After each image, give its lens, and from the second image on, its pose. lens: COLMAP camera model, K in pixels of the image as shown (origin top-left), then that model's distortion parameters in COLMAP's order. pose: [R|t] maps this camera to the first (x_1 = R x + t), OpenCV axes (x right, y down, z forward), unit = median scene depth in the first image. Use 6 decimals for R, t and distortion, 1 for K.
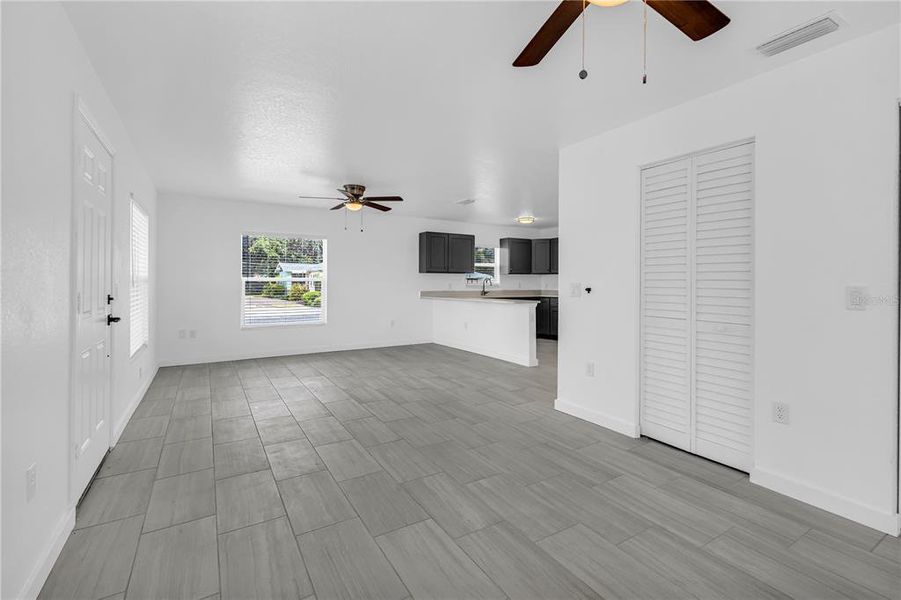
lens RADIAL K [[402.2, 0, 473.9], [0, 402.2, 278.2], [0, 0, 1]] dist [0.001823, 0.000312]
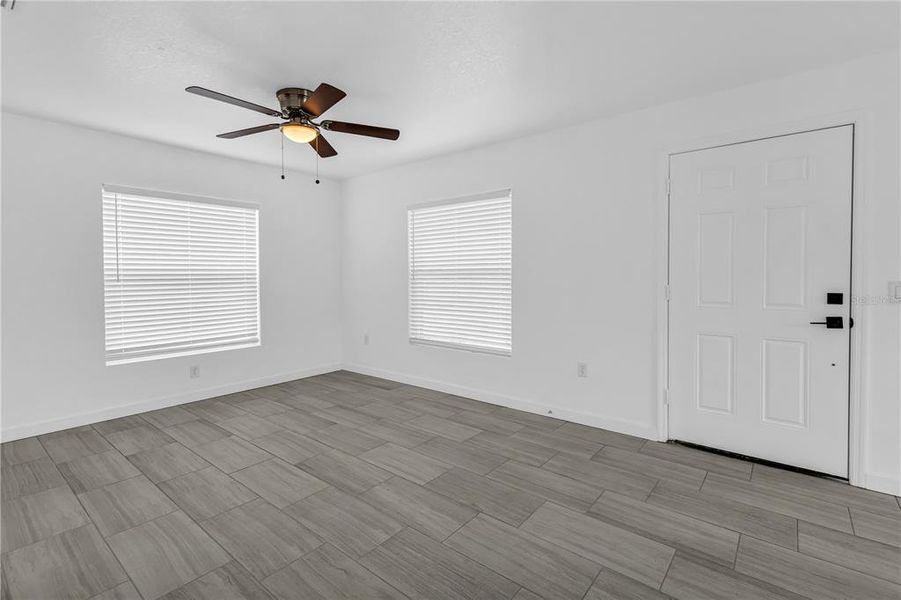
lens RADIAL K [[405.3, 0, 458.9], [0, 405.3, 285.1], [0, 0, 1]] dist [0.000711, 0.000280]
pose [[-0.951049, 0.009036, -0.308907, 0.119695], [0.004493, 0.999871, 0.015416, 0.013099], [0.309007, 0.013273, -0.950967, 1.778324]]
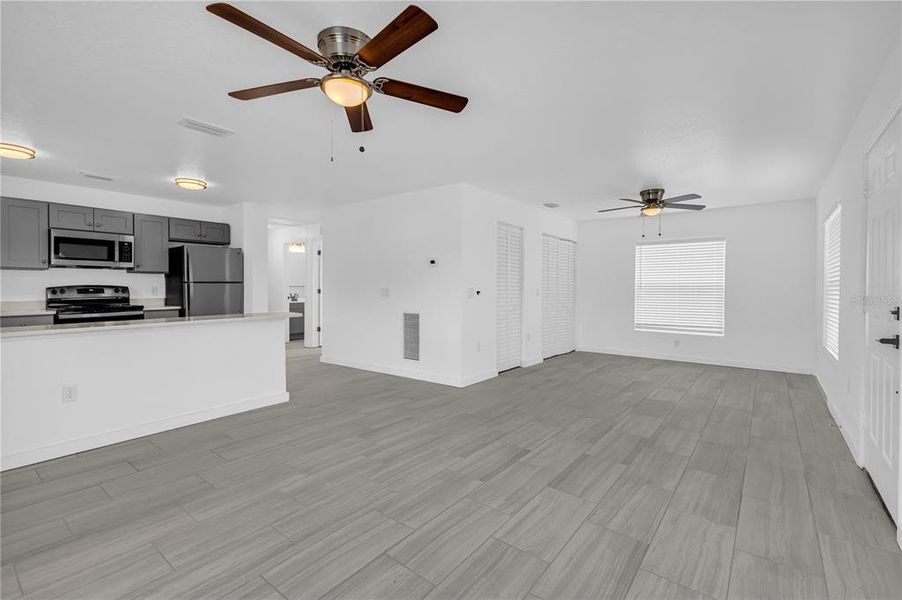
lens RADIAL K [[399.9, 0, 440.9], [0, 399.9, 293.0], [0, 0, 1]] dist [0.000439, -0.000289]
pose [[-0.290155, -0.013225, 0.956888, -1.525267], [-0.010313, 0.999890, 0.010692, 0.024671], [-0.956924, -0.006766, -0.290260, 2.240438]]
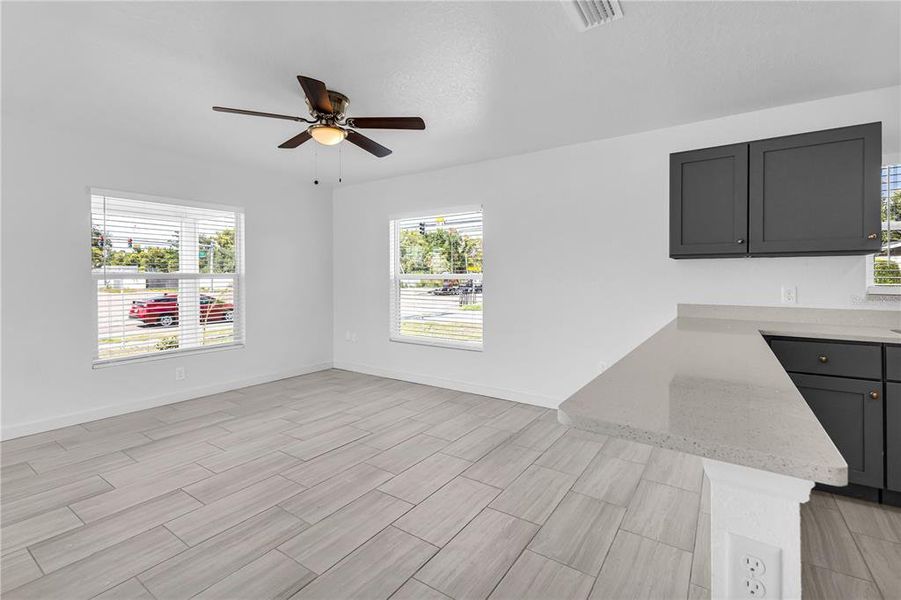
lens RADIAL K [[405.3, 0, 458.9], [0, 405.3, 285.1], [0, 0, 1]] dist [0.000711, 0.000280]
pose [[0.383428, 0.026534, -0.923190, 0.536933], [0.007684, 0.999461, 0.031917, -0.000075], [0.923539, -0.019331, 0.383017, 2.092795]]
